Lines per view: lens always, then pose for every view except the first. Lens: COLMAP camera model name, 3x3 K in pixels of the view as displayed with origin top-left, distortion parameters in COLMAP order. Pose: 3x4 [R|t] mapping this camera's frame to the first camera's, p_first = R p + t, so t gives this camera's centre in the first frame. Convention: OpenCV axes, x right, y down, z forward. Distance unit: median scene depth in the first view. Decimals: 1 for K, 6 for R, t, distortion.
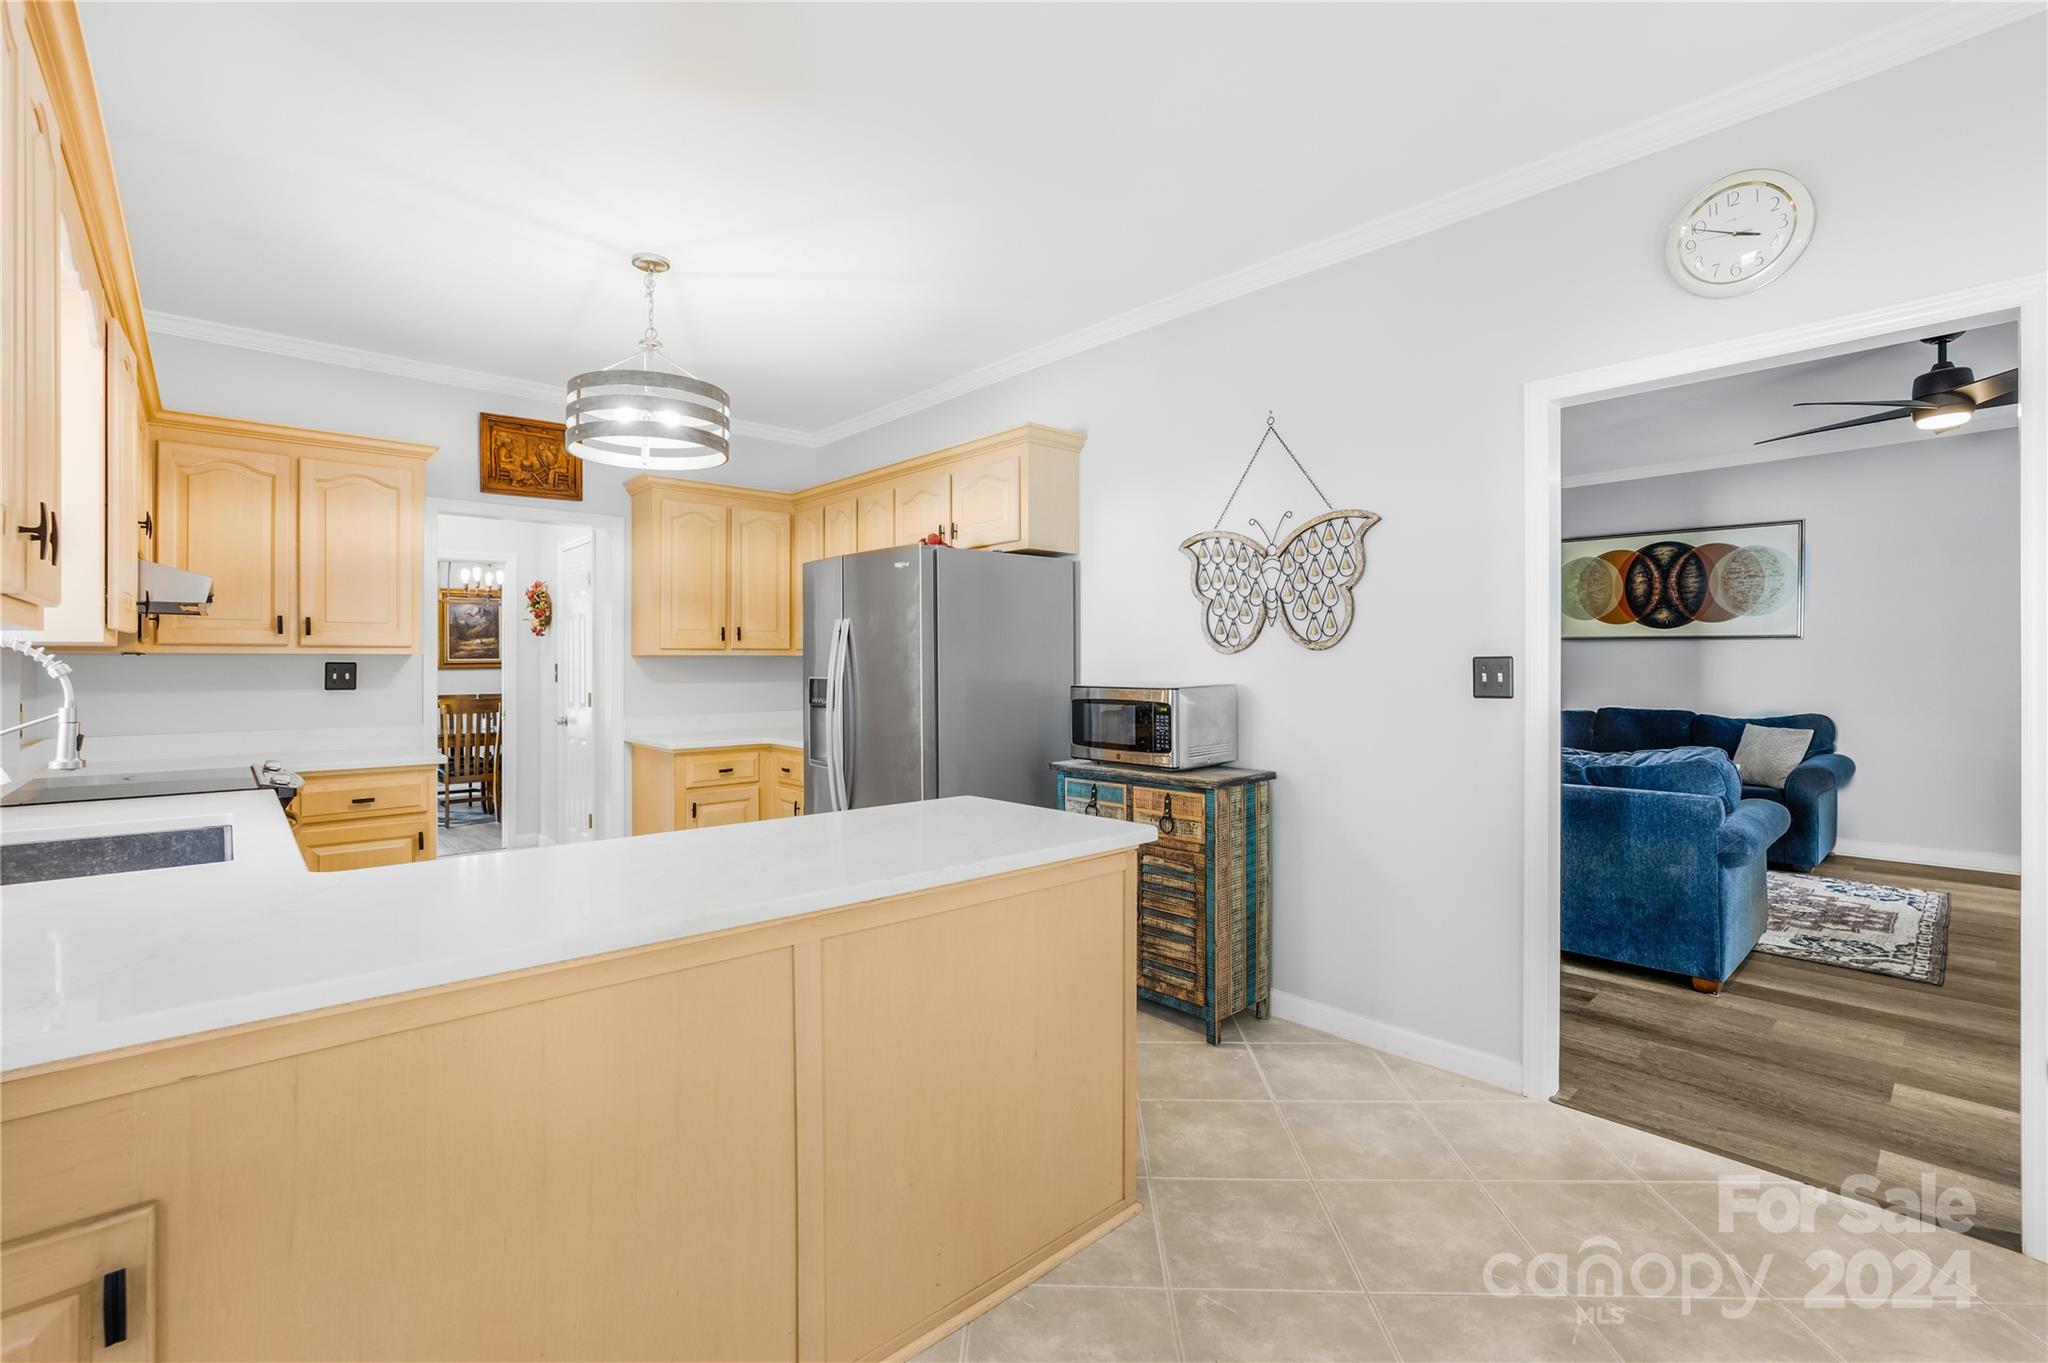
lens RADIAL K [[891.2, 0, 1013.7], [0, 891.2, 668.5], [0, 0, 1]] dist [-0.038206, 0.017090]
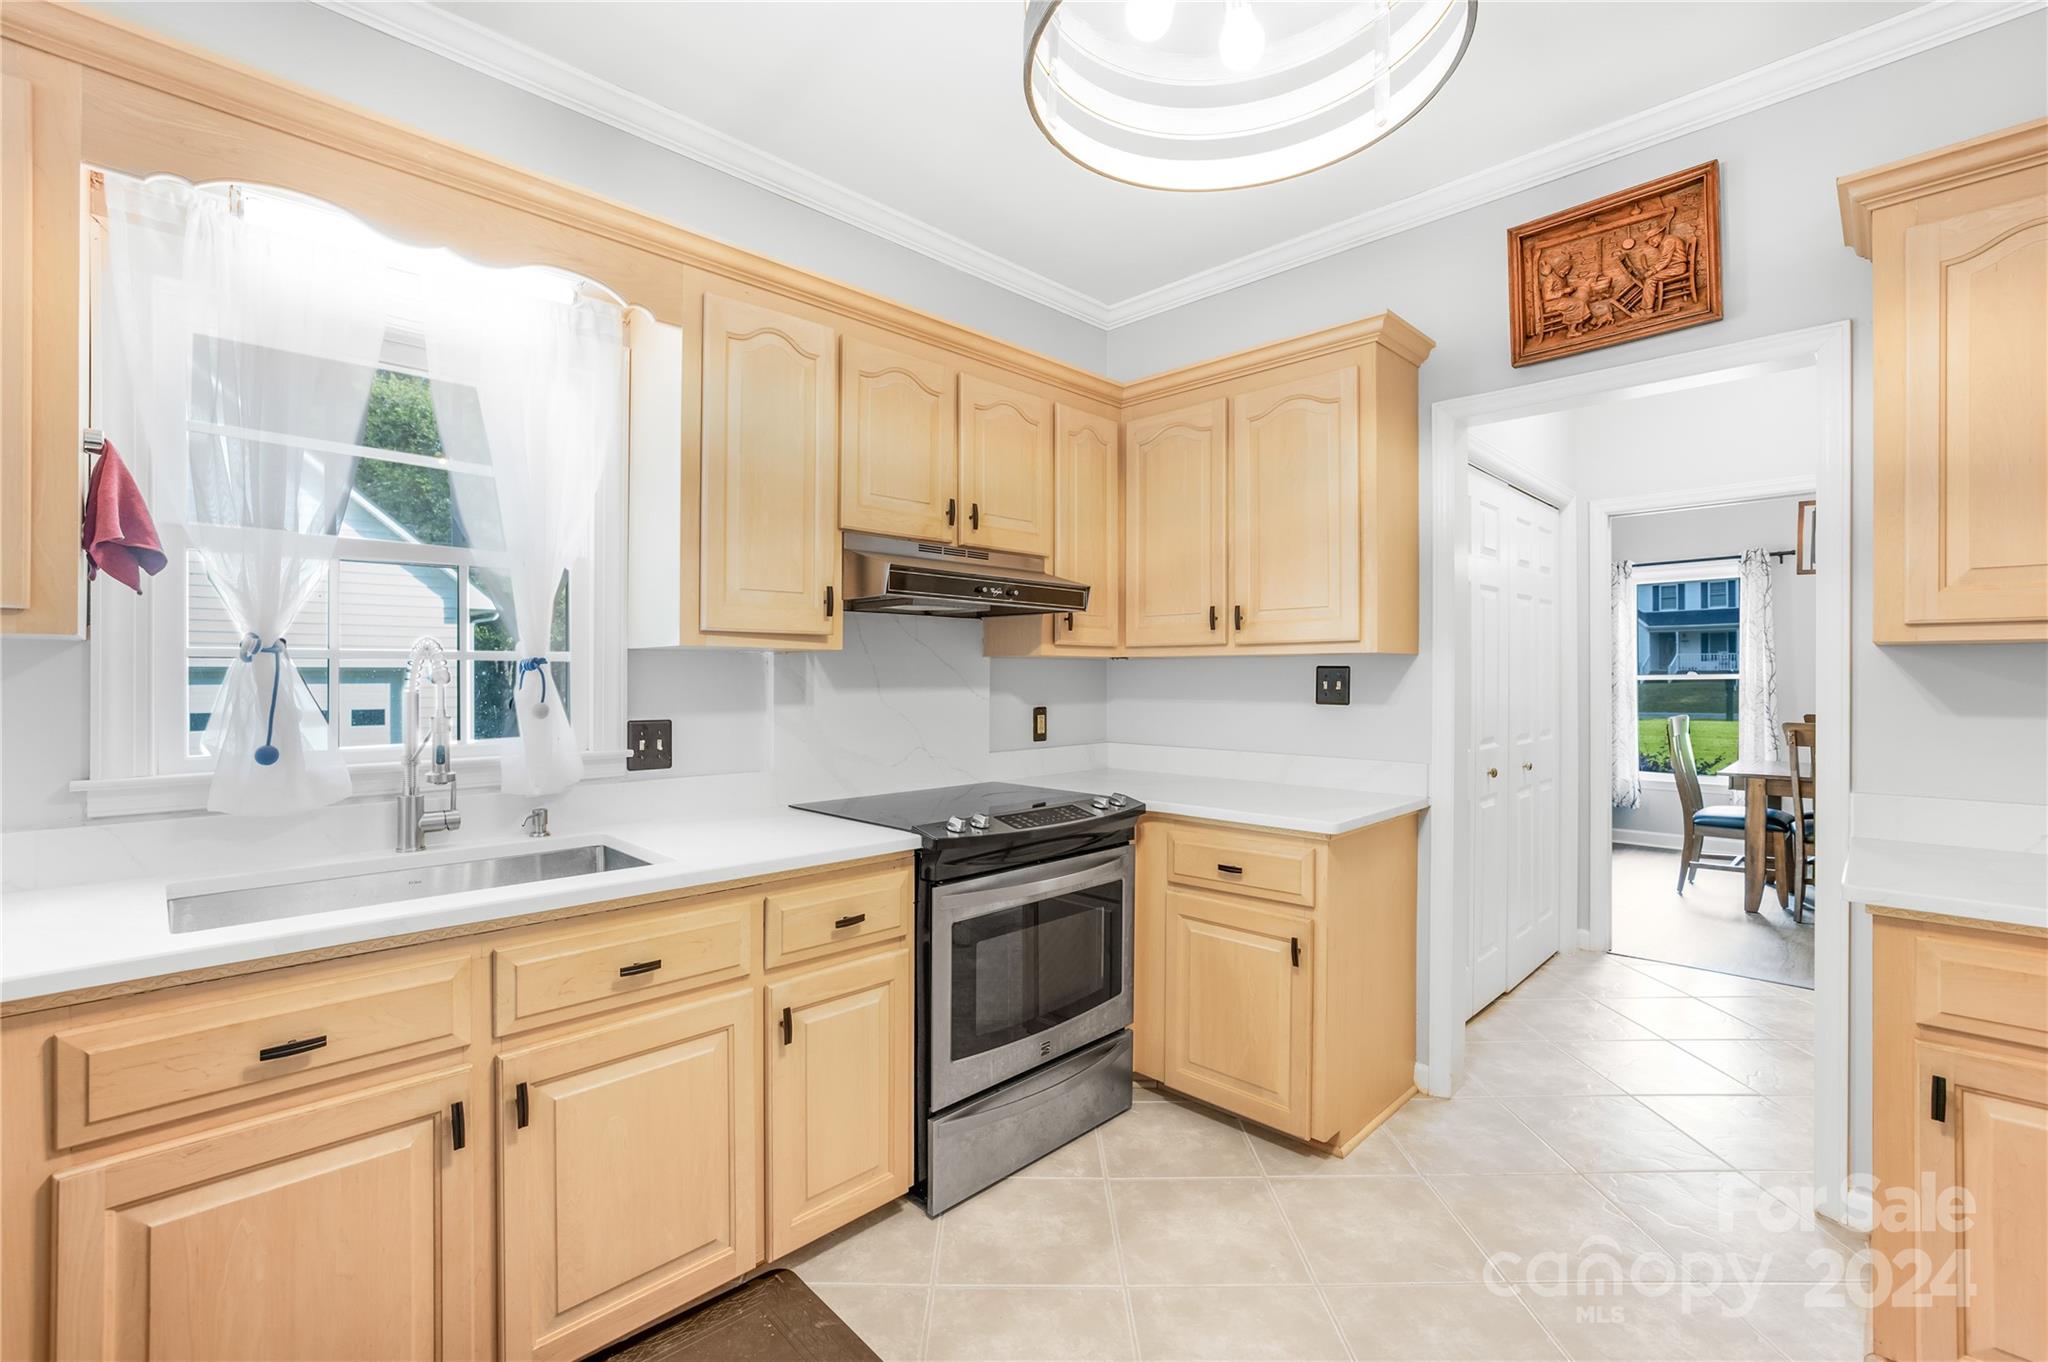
lens RADIAL K [[897.4, 0, 1014.2], [0, 897.4, 671.2], [0, 0, 1]] dist [-0.040530, 0.016615]
pose [[0.047011, -0.000112, -0.998894, -0.055971], [-0.001627, 0.999999, -0.000189, -0.002677], [0.998893, 0.001634, 0.047011, 0.802671]]
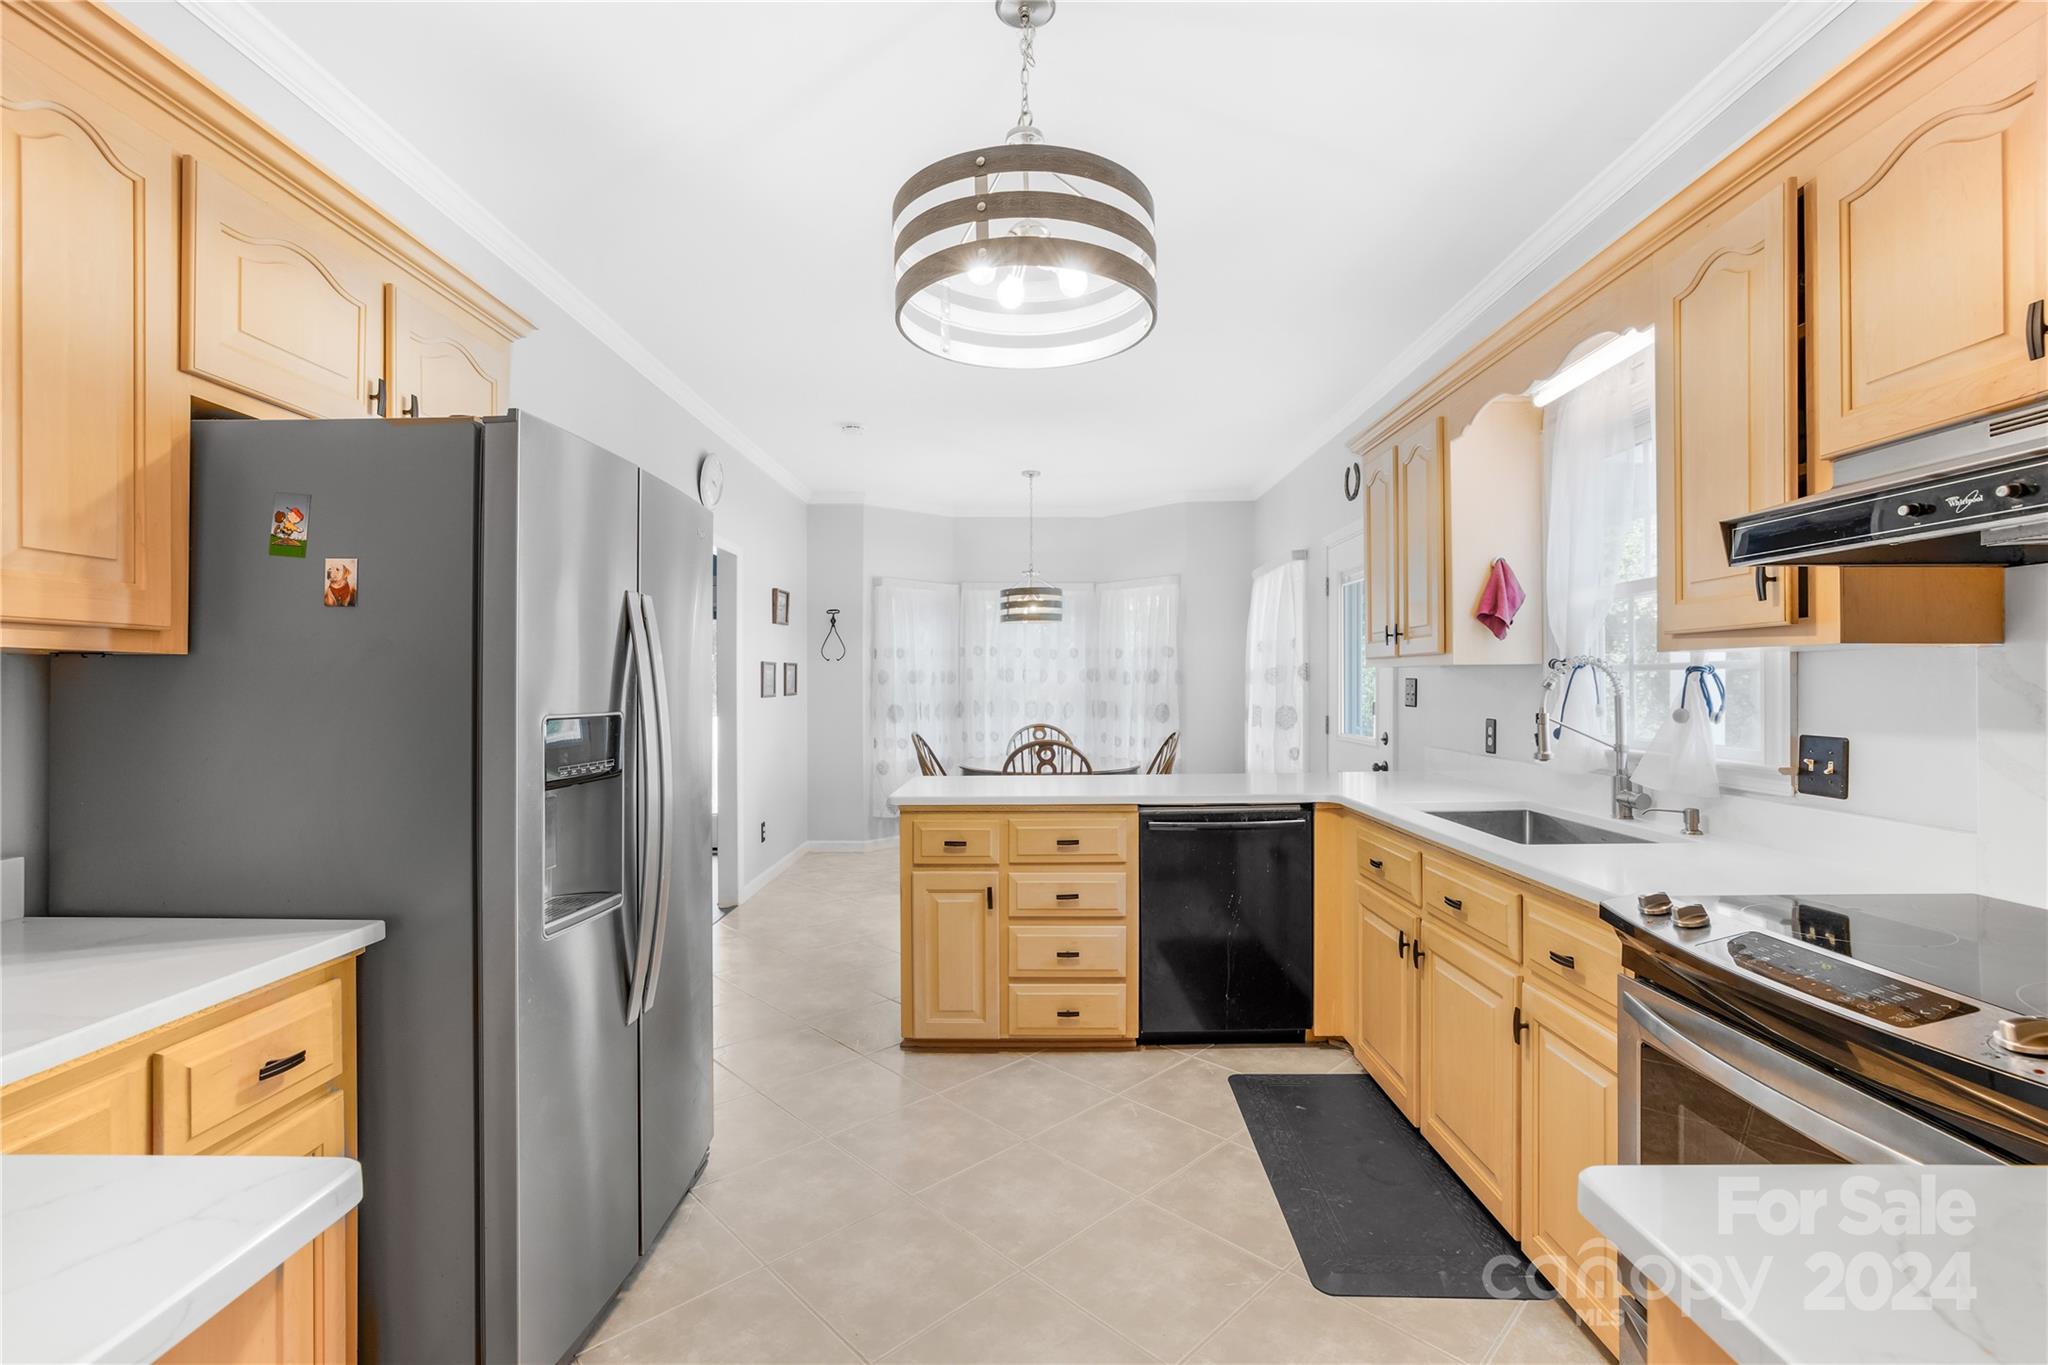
lens RADIAL K [[896.7, 0, 992.1], [0, 896.7, 691.8], [0, 0, 1]] dist [-0.025595, 0.017044]
pose [[-0.710365, 0.003431, 0.703825, -0.722488], [0.008943, 0.999951, 0.004152, -0.000085], [-0.703776, 0.009244, -0.710361, 1.284535]]
